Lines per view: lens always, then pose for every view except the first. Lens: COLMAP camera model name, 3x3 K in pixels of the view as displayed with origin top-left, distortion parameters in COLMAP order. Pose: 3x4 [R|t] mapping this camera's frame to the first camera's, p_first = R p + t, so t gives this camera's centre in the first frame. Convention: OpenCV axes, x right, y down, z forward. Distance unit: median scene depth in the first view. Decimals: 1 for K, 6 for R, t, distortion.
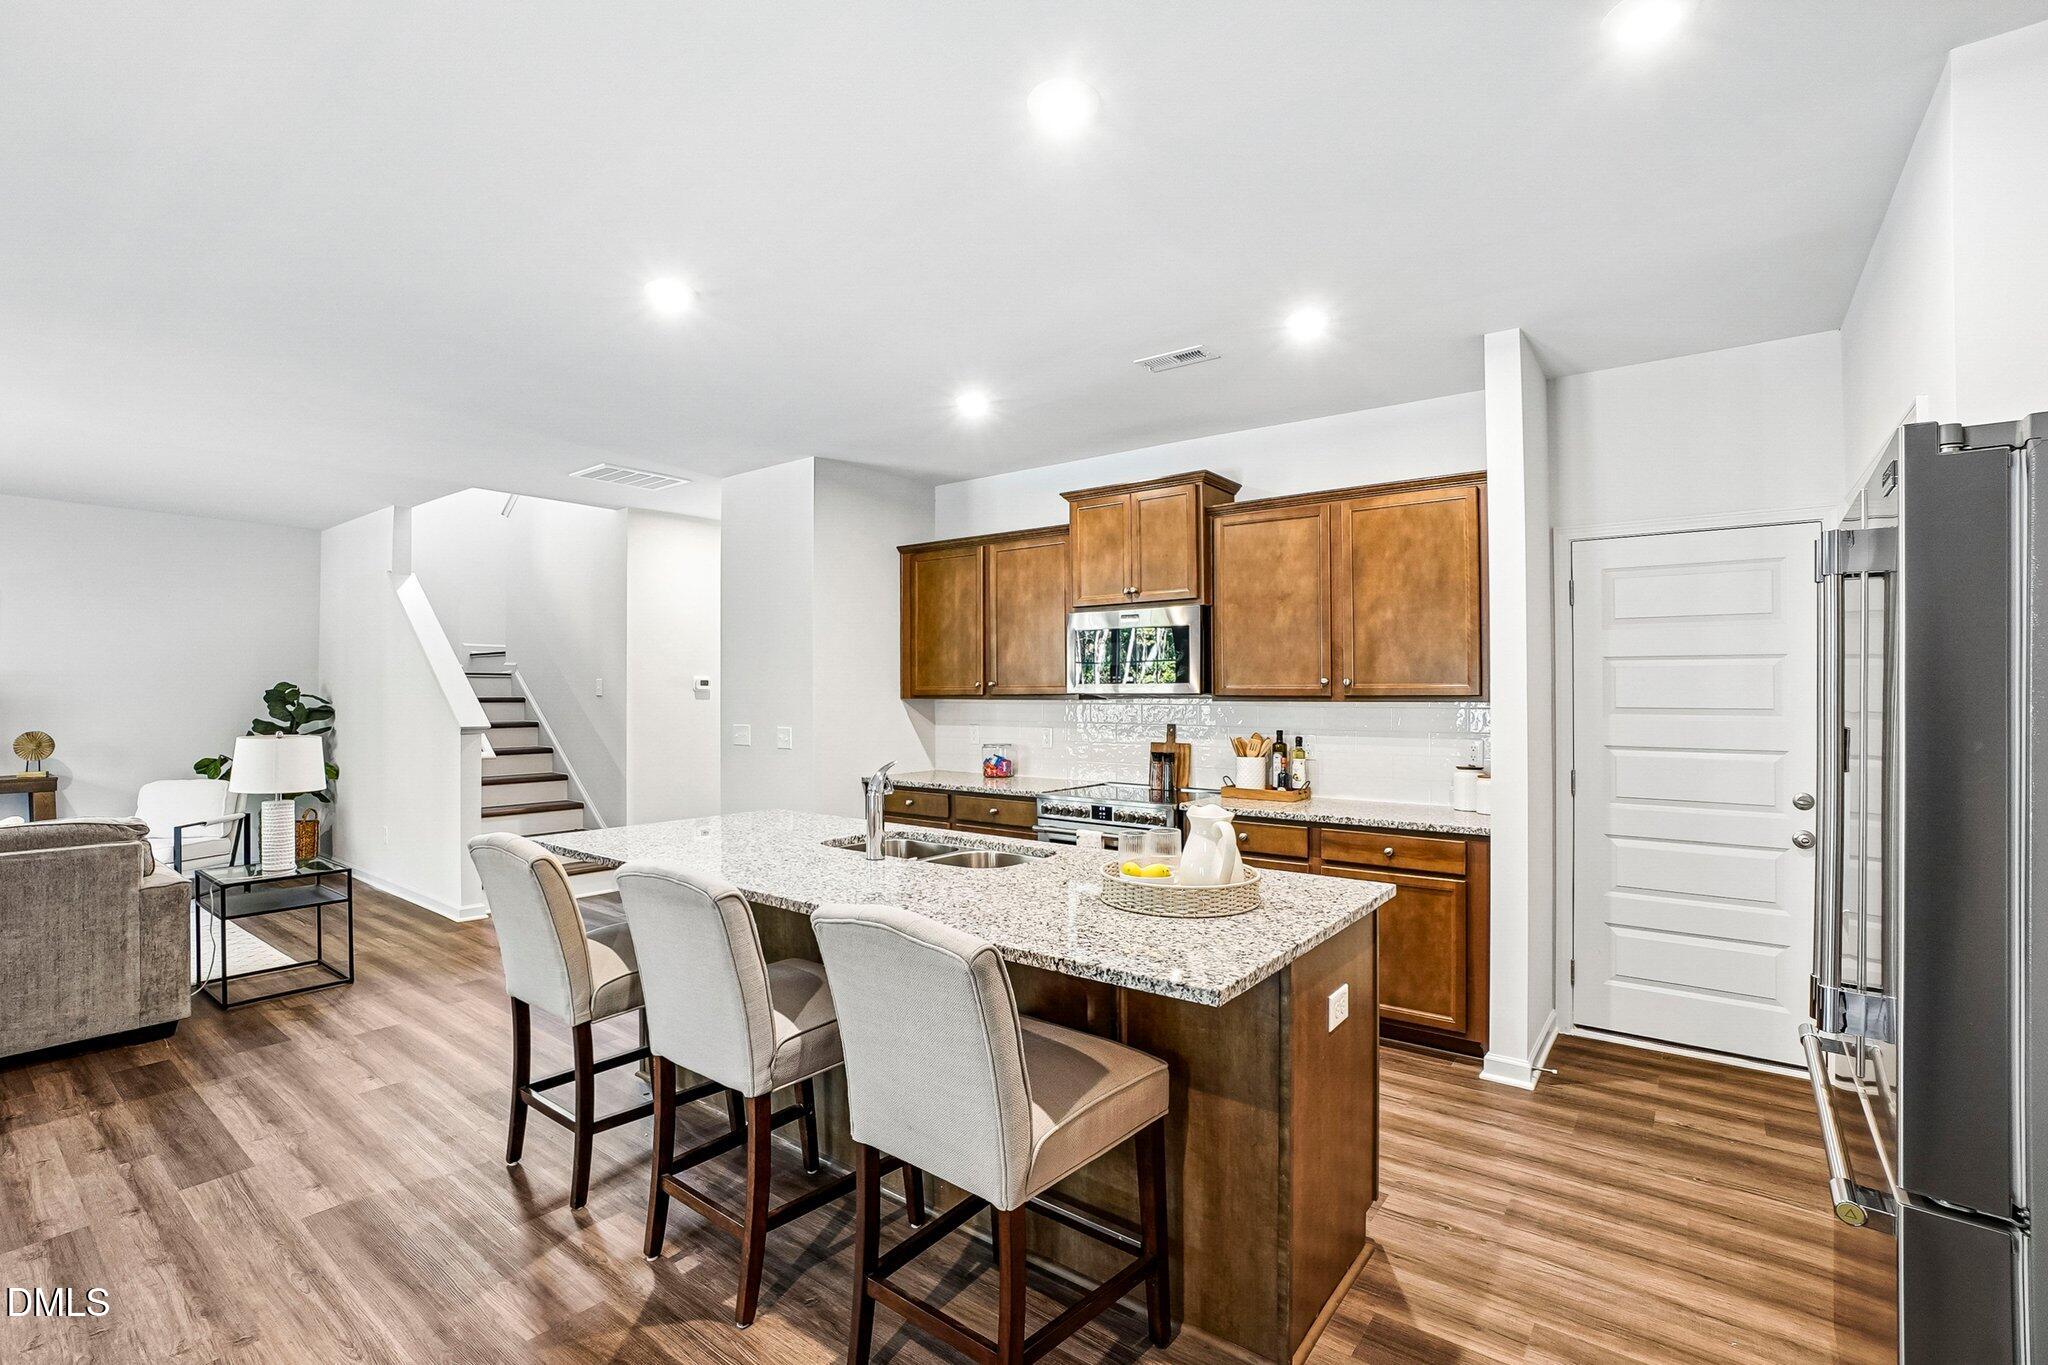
lens RADIAL K [[920.8, 0, 1012.5], [0, 920.8, 681.8], [0, 0, 1]] dist [-0.049829, 0.018032]
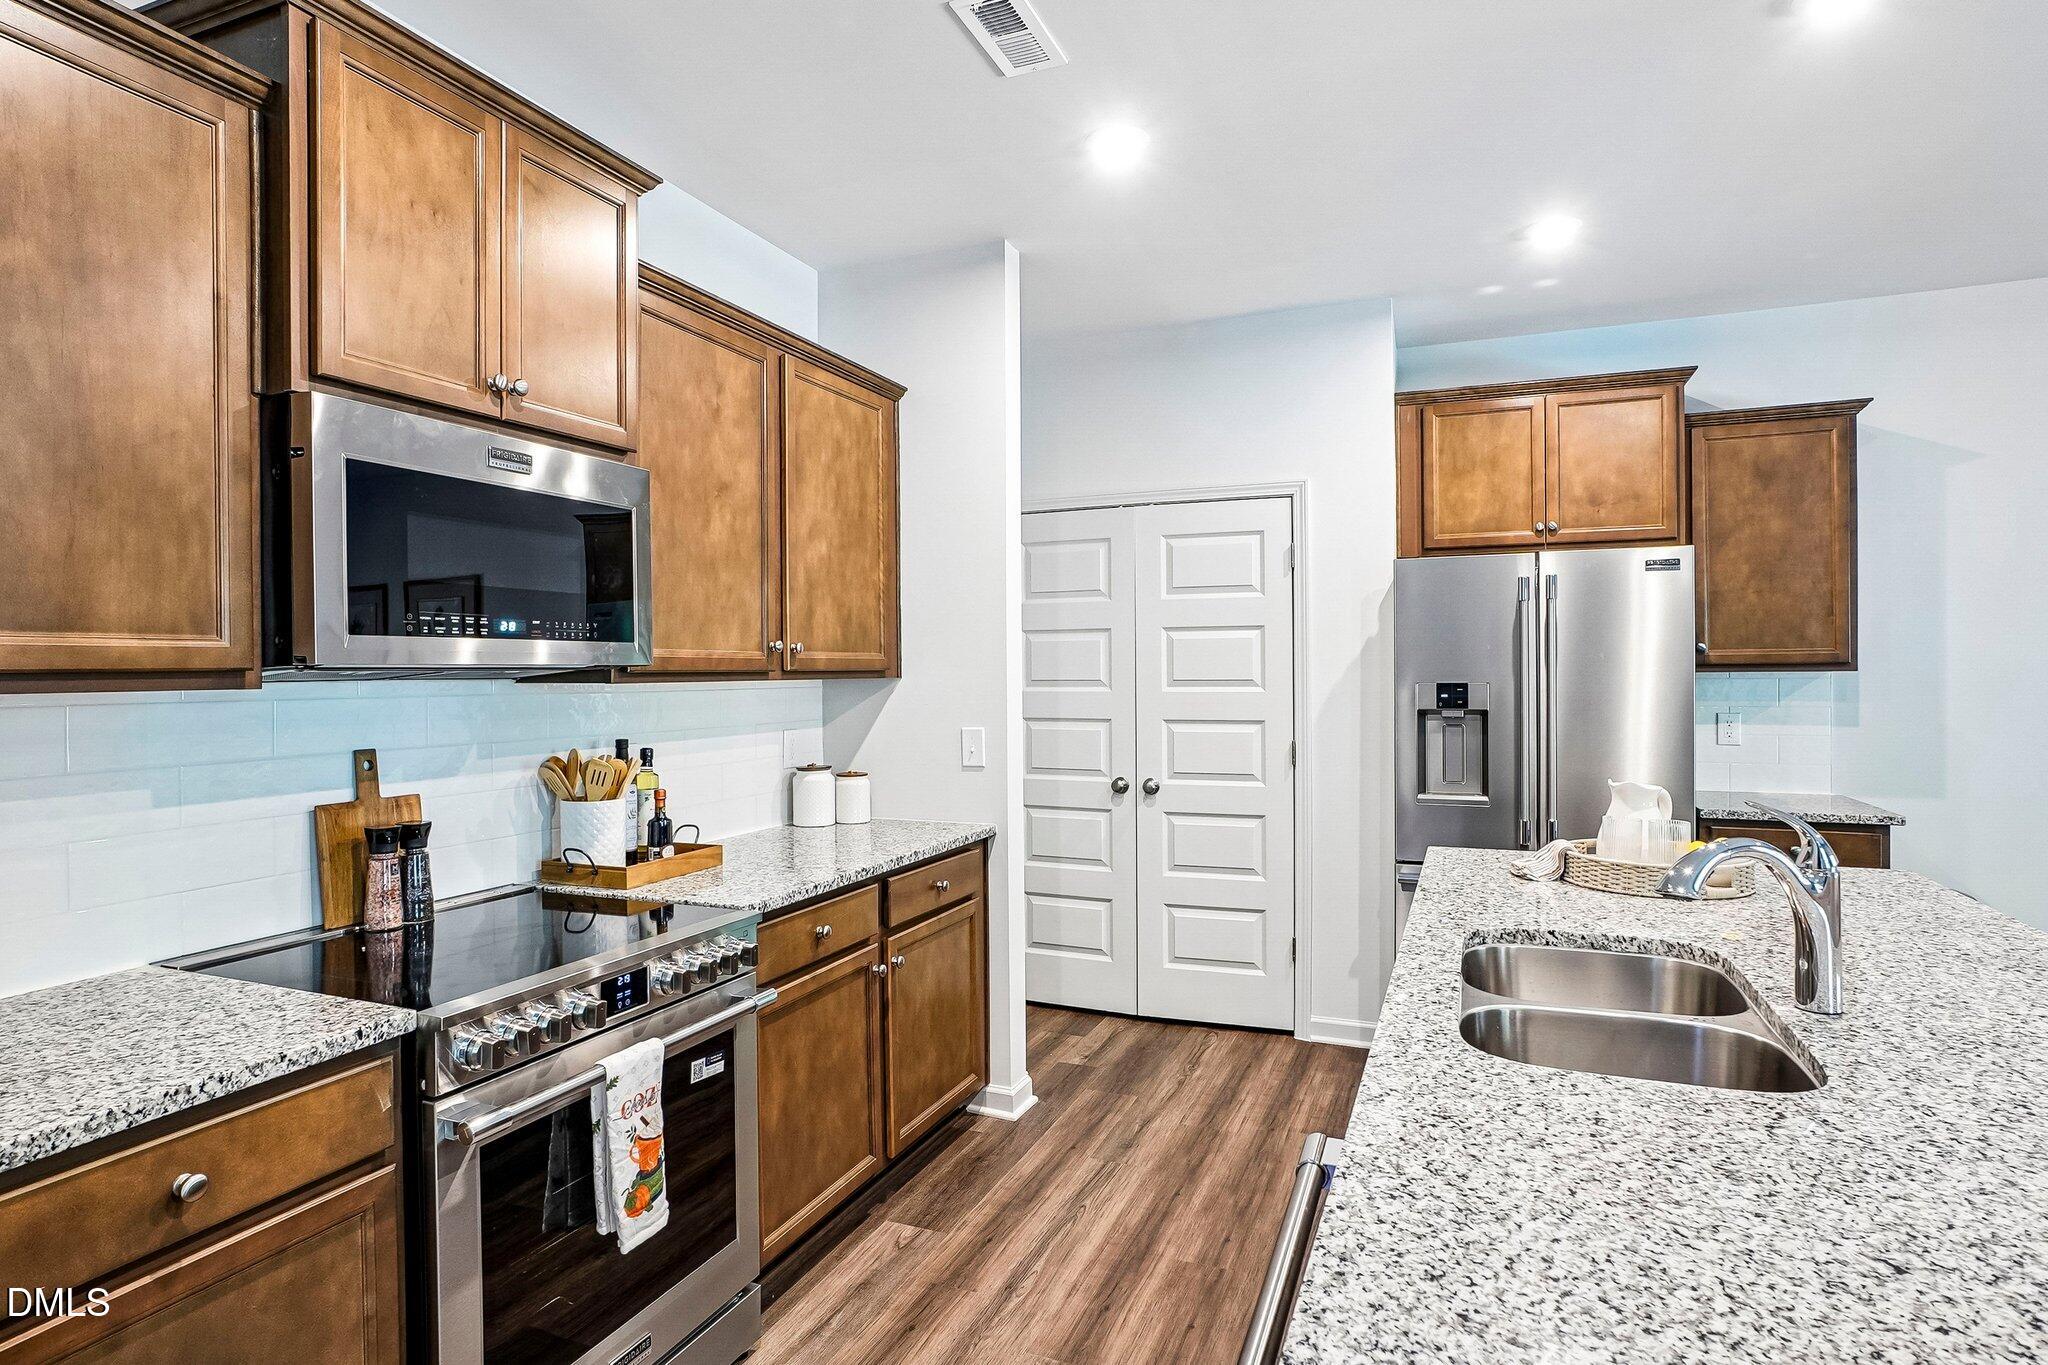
lens RADIAL K [[1115.1, 0, 1024.0], [0, 1115.1, 682.5], [0, 0, 1]] dist [-0.003532, -0.000245]
pose [[-0.265472, -0.007955, 0.964086, -0.382034], [-0.005976, 0.999960, 0.006606, 0.016441], [-0.964100, -0.004008, -0.265509, 0.992523]]
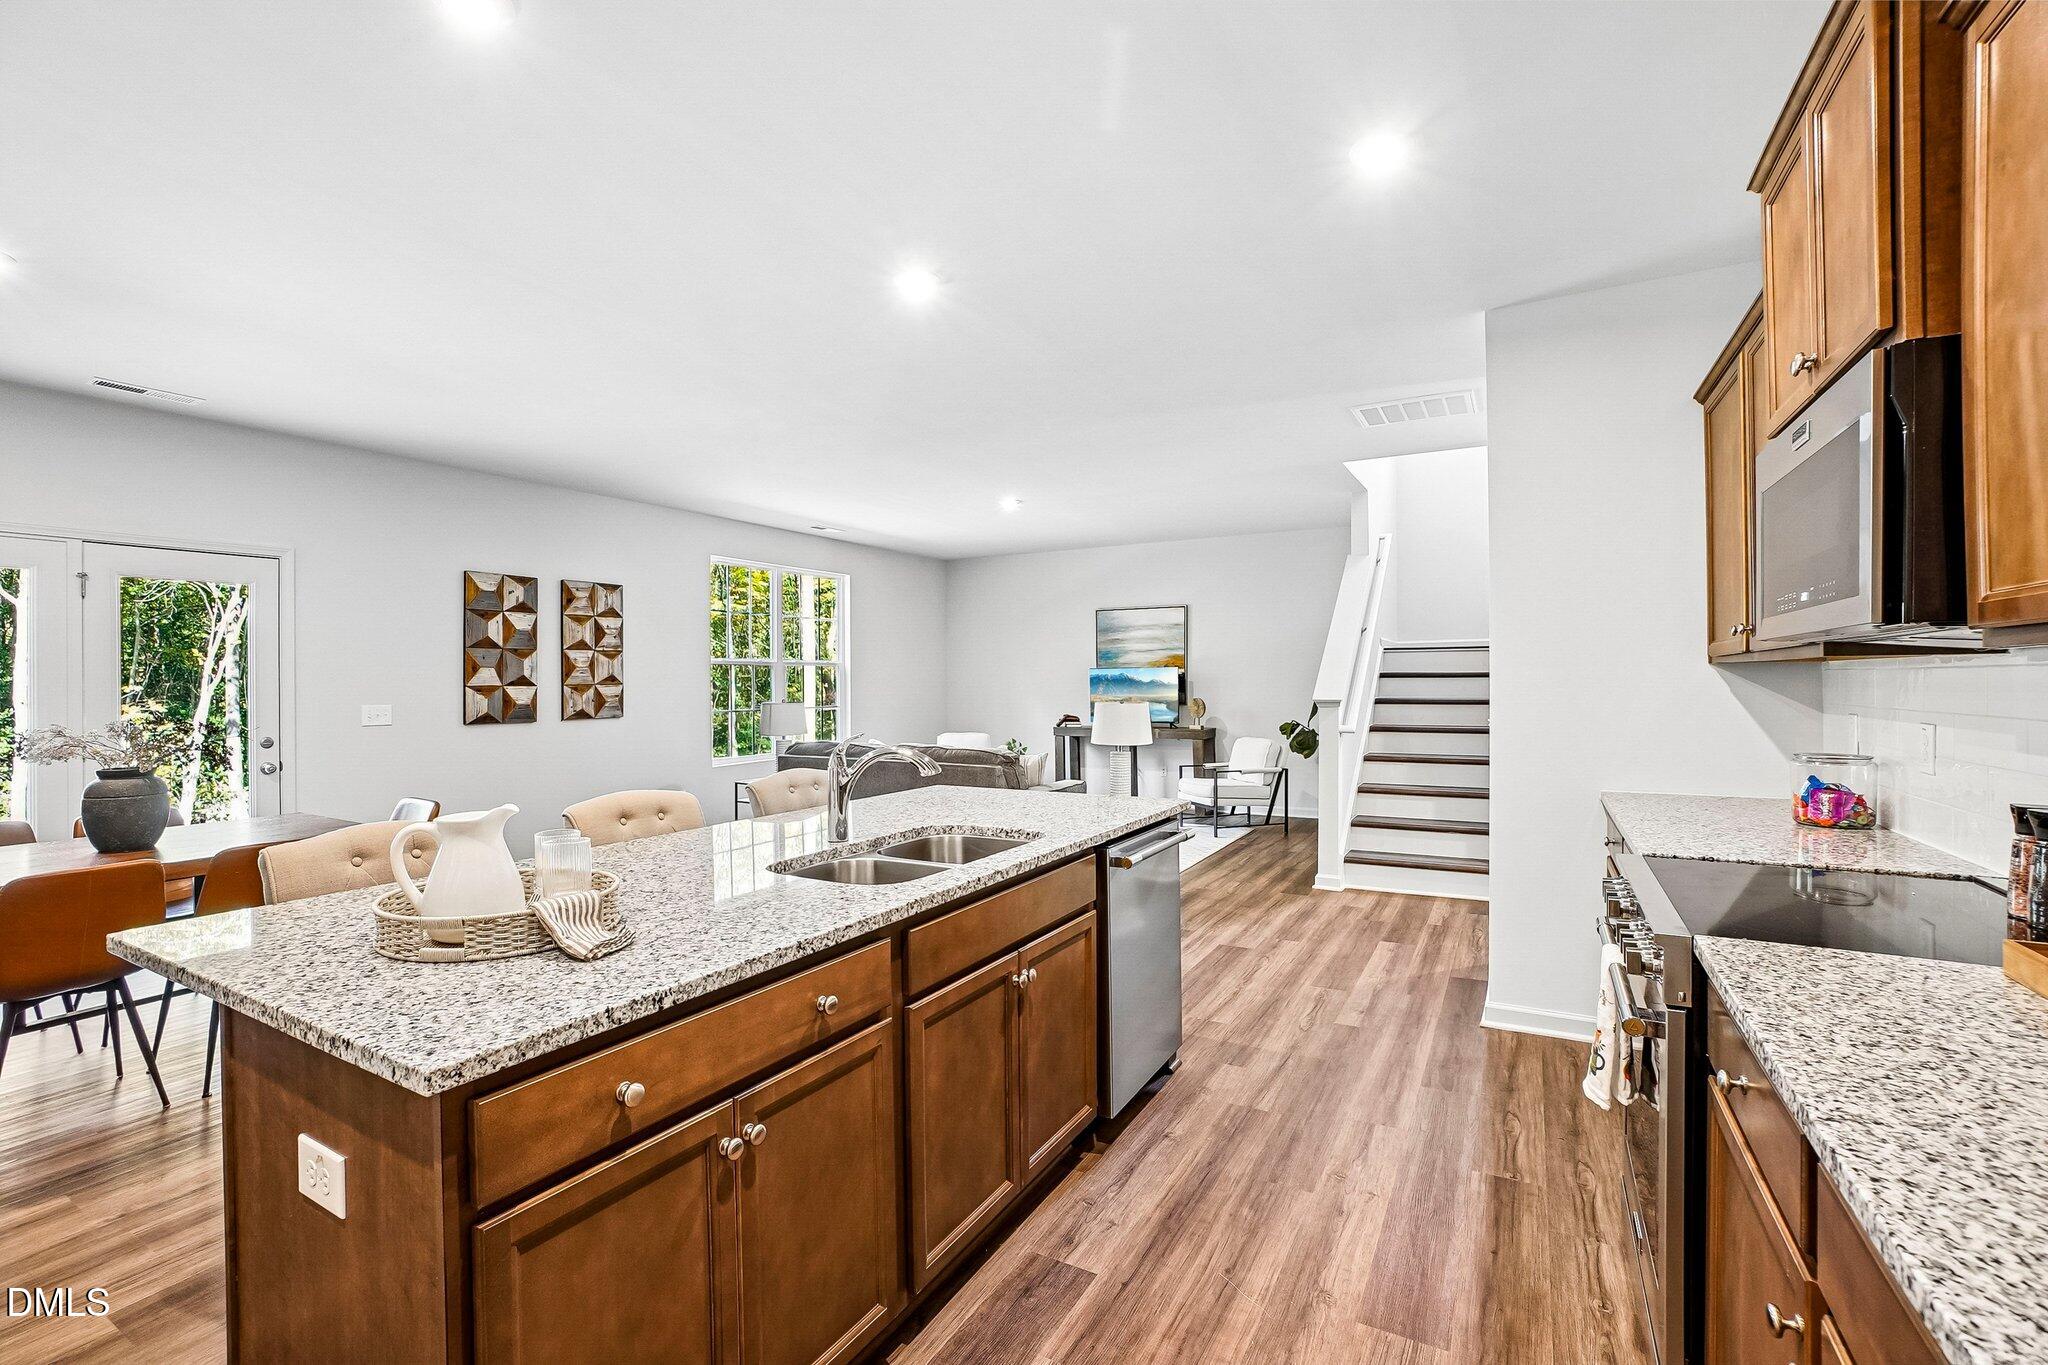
lens RADIAL K [[920.8, 0, 1012.5], [0, 920.8, 681.8], [0, 0, 1]] dist [-0.049829, 0.018032]
pose [[0.143396, -0.004457, -0.989655, 0.513291], [0.019839, 0.999802, -0.001628, 0.035953], [0.989467, -0.019400, 0.143456, 0.678837]]
